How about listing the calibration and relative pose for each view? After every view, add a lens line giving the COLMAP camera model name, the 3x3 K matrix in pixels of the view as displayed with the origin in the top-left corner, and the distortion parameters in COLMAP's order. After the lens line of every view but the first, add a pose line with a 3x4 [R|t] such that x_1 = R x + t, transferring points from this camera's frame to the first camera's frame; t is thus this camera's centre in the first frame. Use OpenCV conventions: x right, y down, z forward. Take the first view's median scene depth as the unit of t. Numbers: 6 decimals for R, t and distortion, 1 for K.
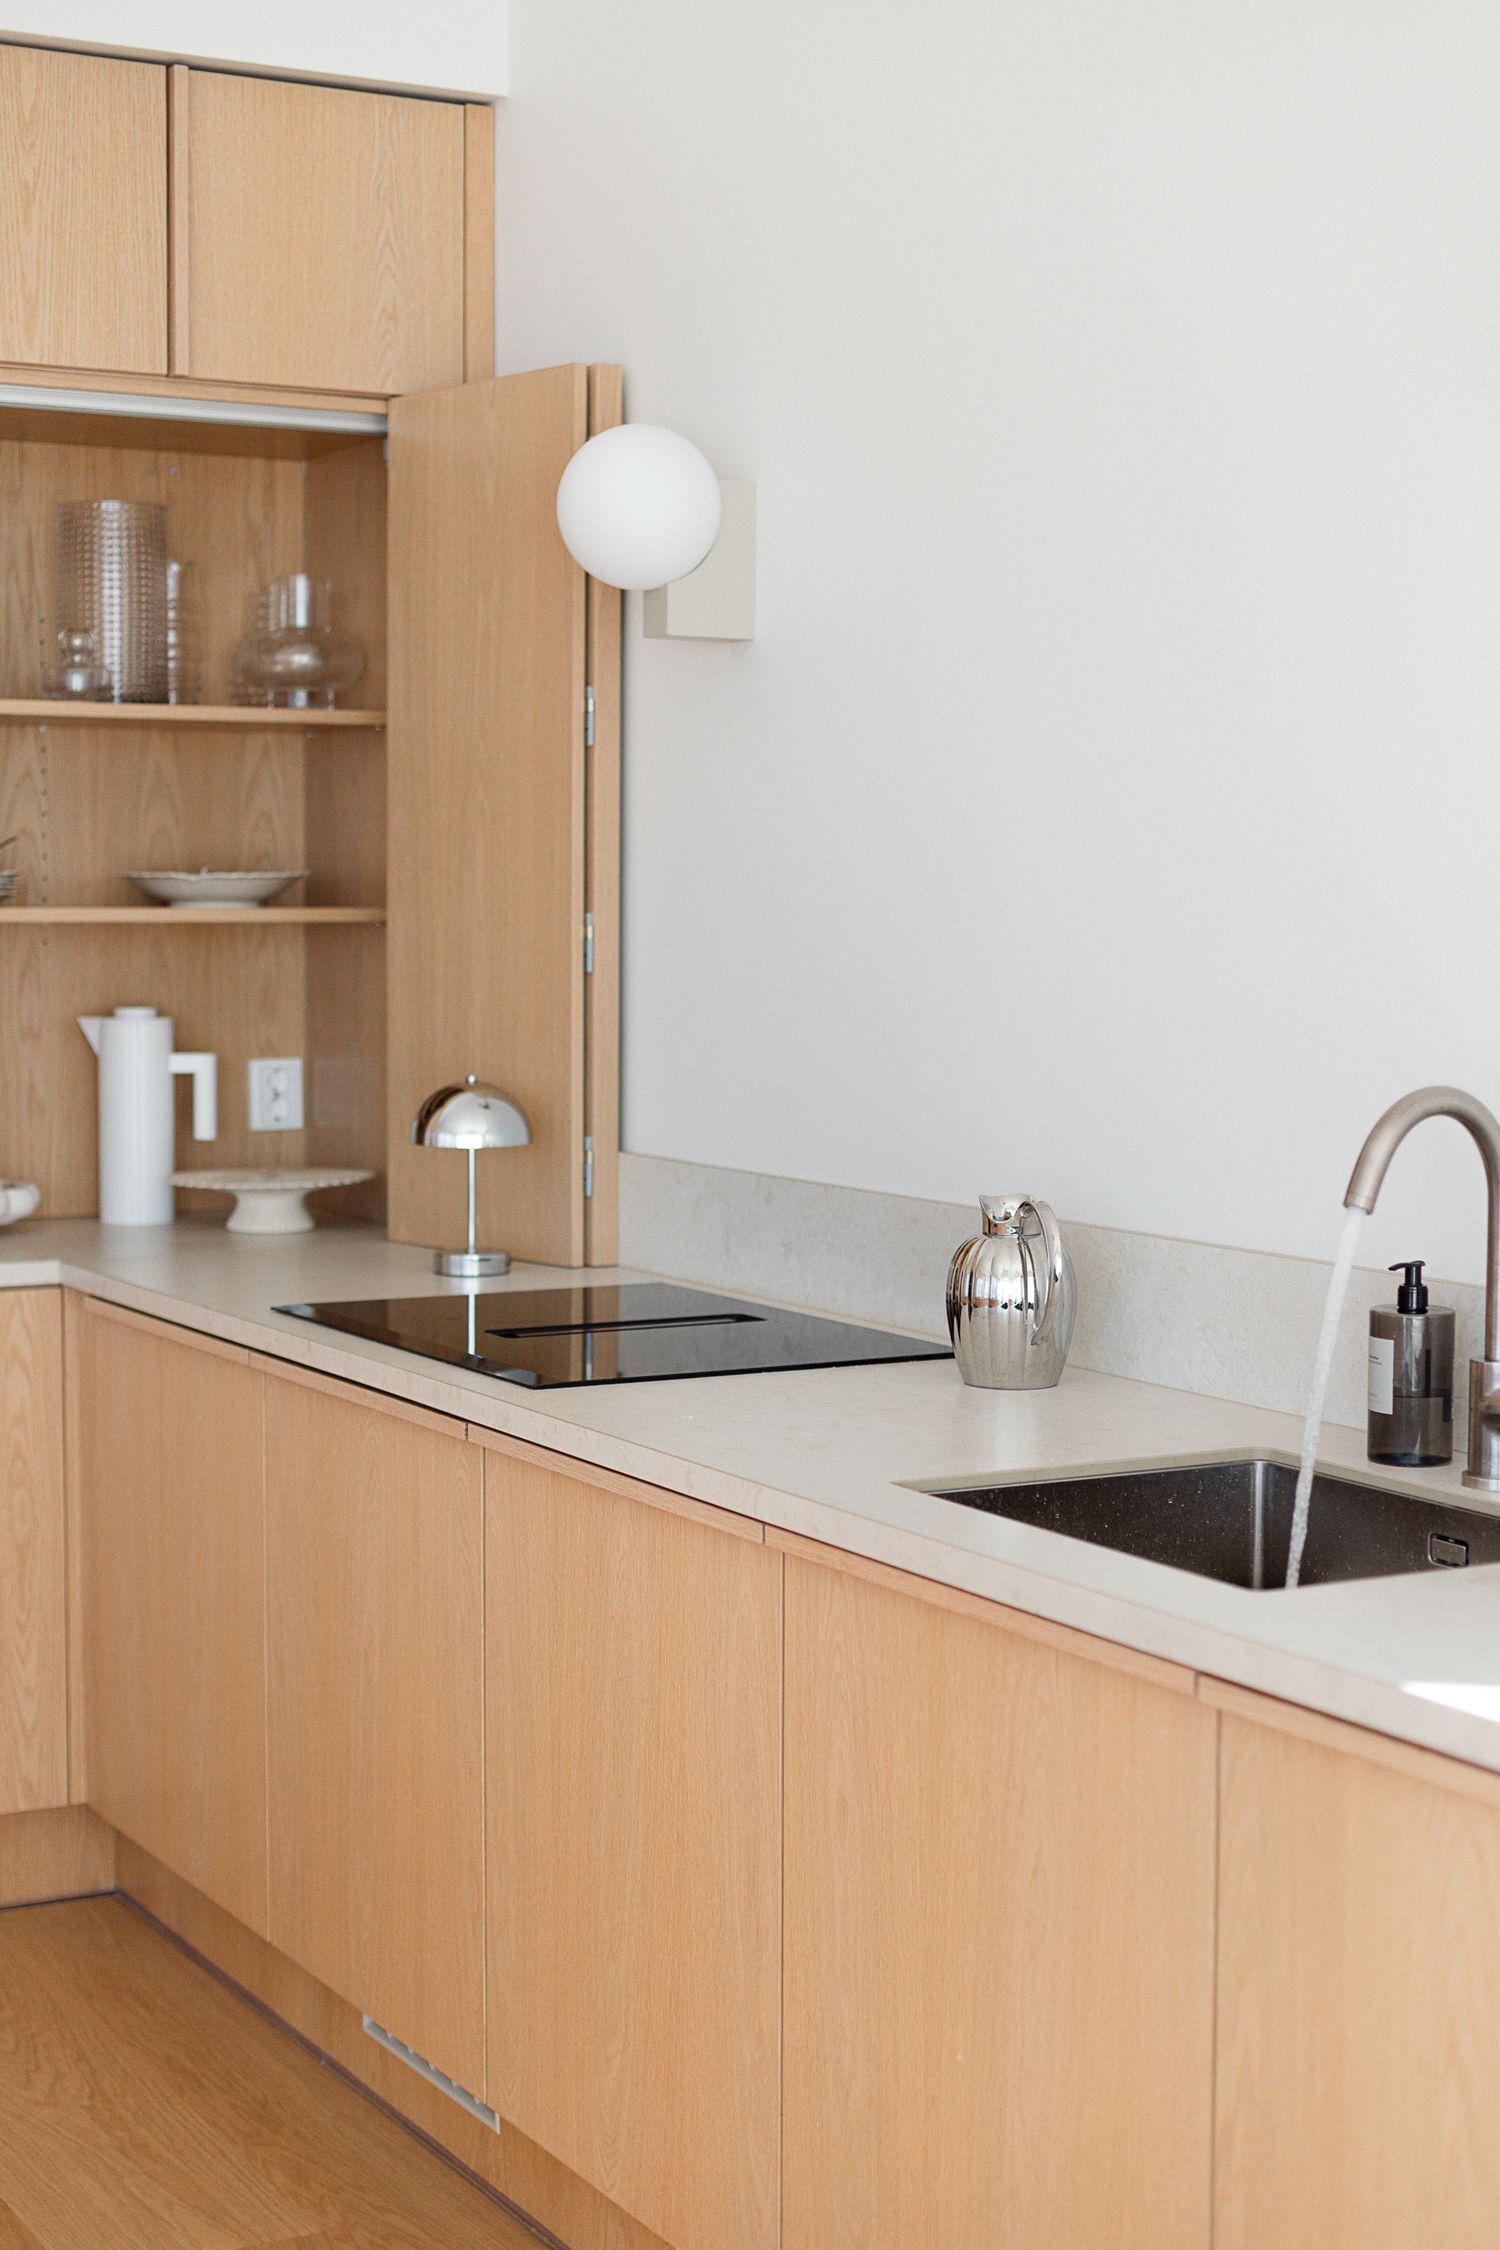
lens RADIAL K [[3415.6, 0, 750.0], [0, 3415.6, 1125.0], [0, 0, 1]] dist [0.135700, -0.030901]
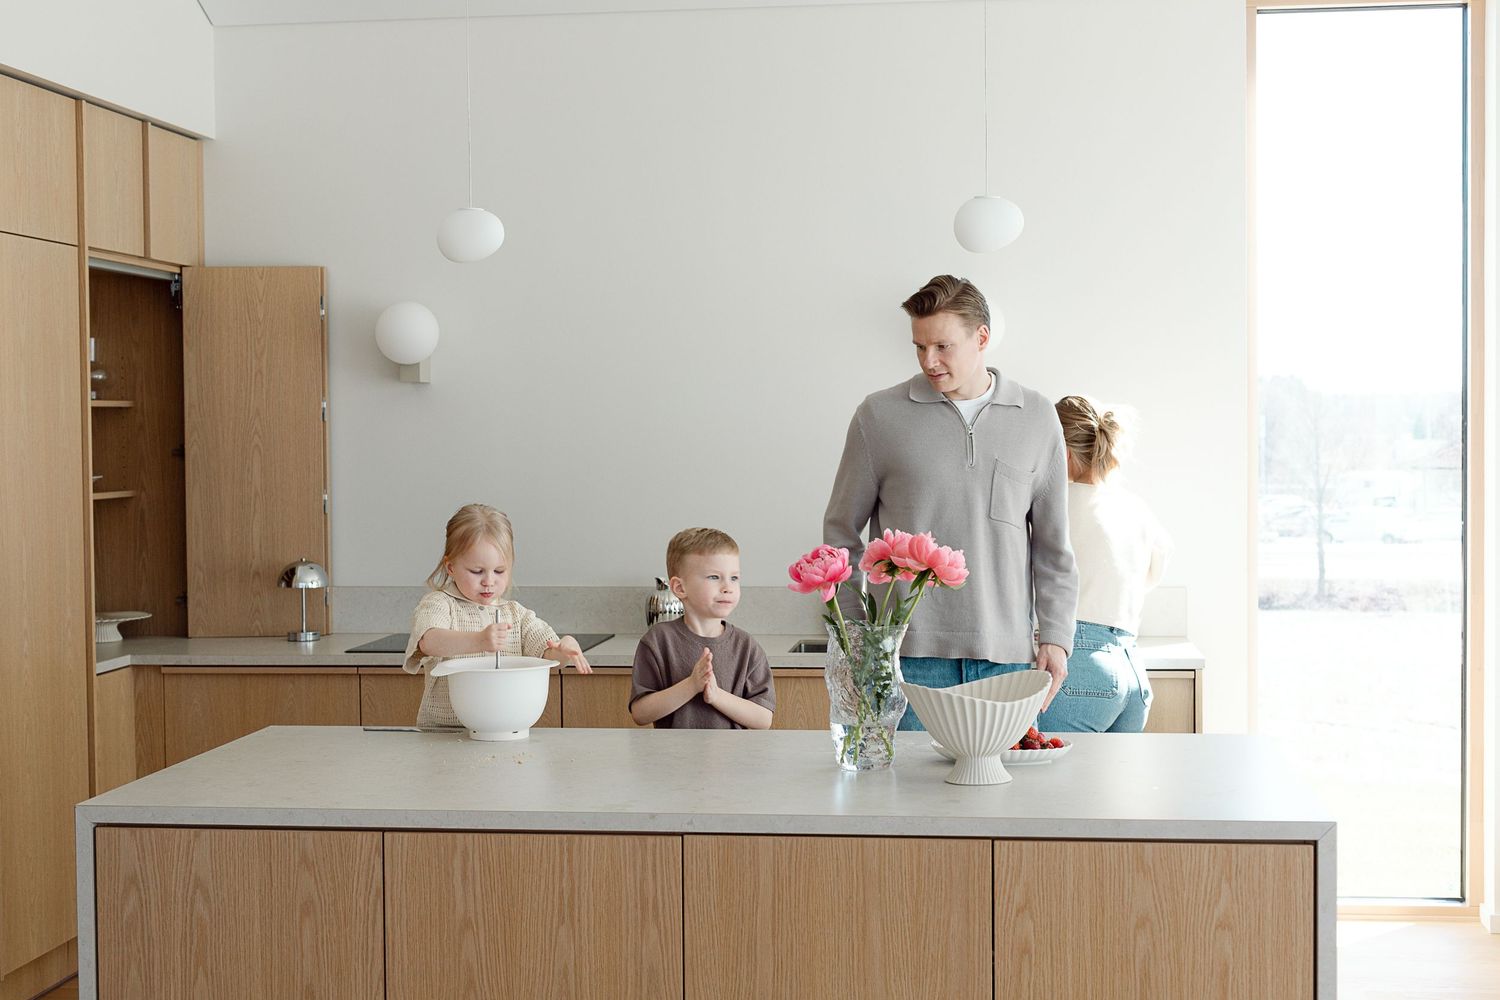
lens RADIAL K [[2277.0, 0, 750.0], [0, 2277.0, 500.0], [0, 0, 1]] dist [0.135700, -0.030901]
pose [[0.584119, -0.036757, 0.810835, -1.161913], [0.070181, 0.997520, -0.005338, -0.023769], [-0.808628, 0.060023, 0.585250, -0.188546]]
